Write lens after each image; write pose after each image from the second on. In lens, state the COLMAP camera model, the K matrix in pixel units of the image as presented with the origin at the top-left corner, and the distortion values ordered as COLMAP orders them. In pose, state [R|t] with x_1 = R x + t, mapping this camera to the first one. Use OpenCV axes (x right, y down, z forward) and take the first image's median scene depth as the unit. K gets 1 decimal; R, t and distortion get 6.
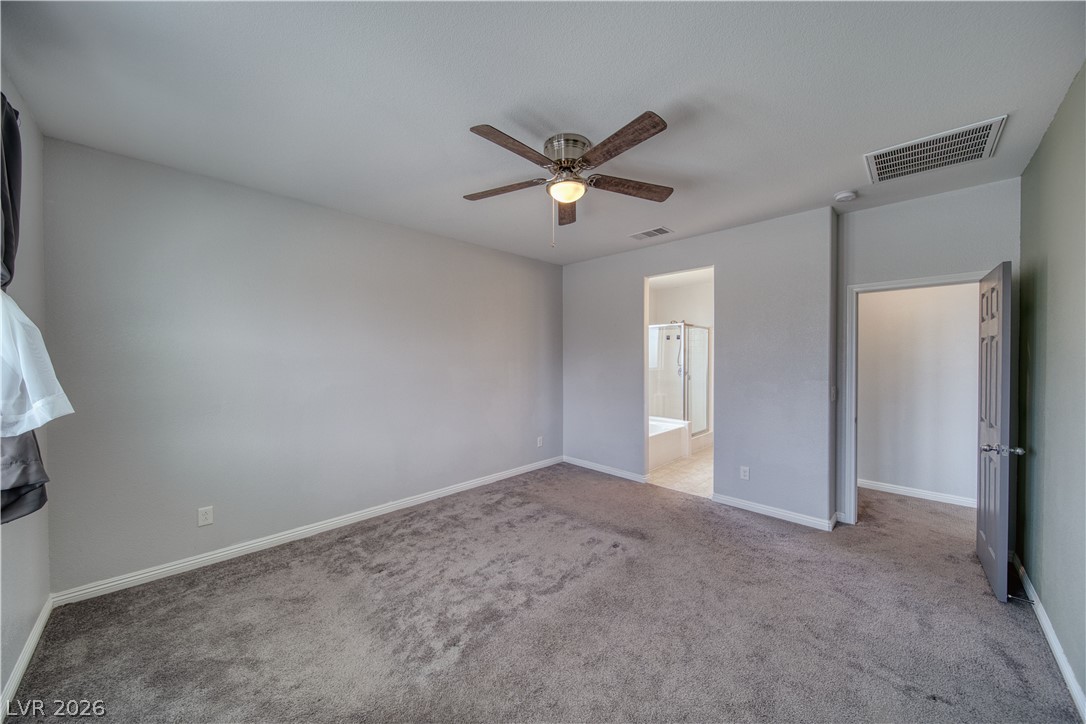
lens RADIAL K [[379.6, 0, 541.7], [0, 379.6, 359.8], [0, 0, 1]] dist [-0.000777, -0.001602]
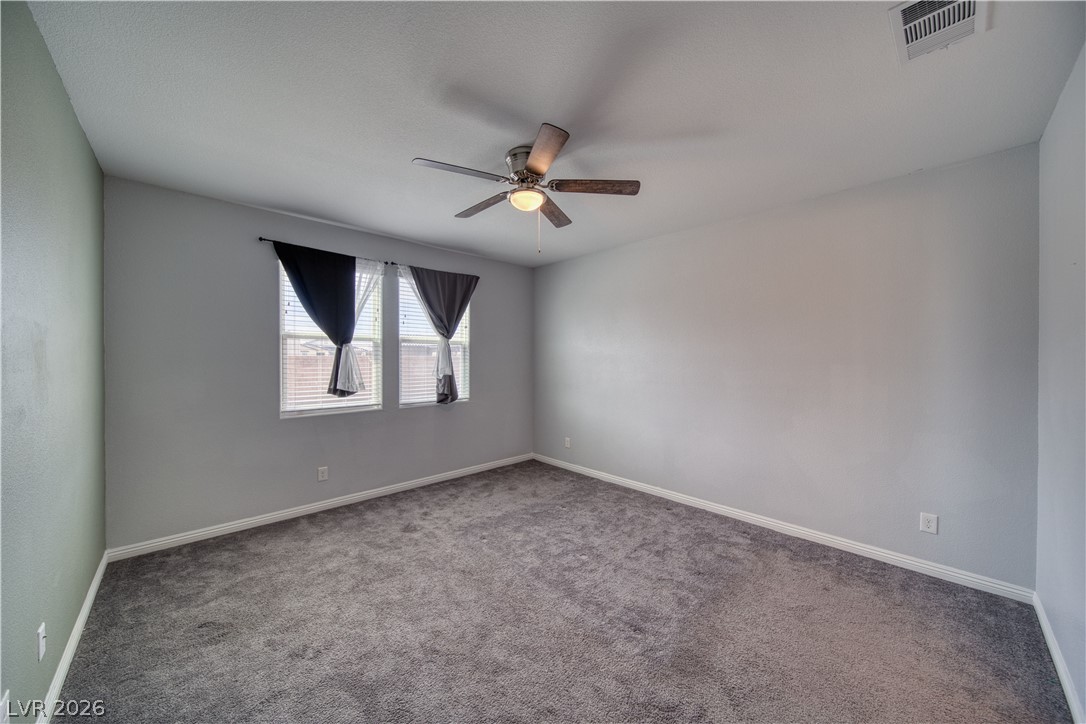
lens RADIAL K [[379.6, 0, 540.3], [0, 379.6, 360.2], [0, 0, 1]] dist [-0.000777, -0.001602]
pose [[-0.036812, 0.004200, -0.999313, 0.754900], [-0.006651, 0.999968, 0.004448, -0.000282], [0.999300, 0.006810, -0.036783, 0.722790]]
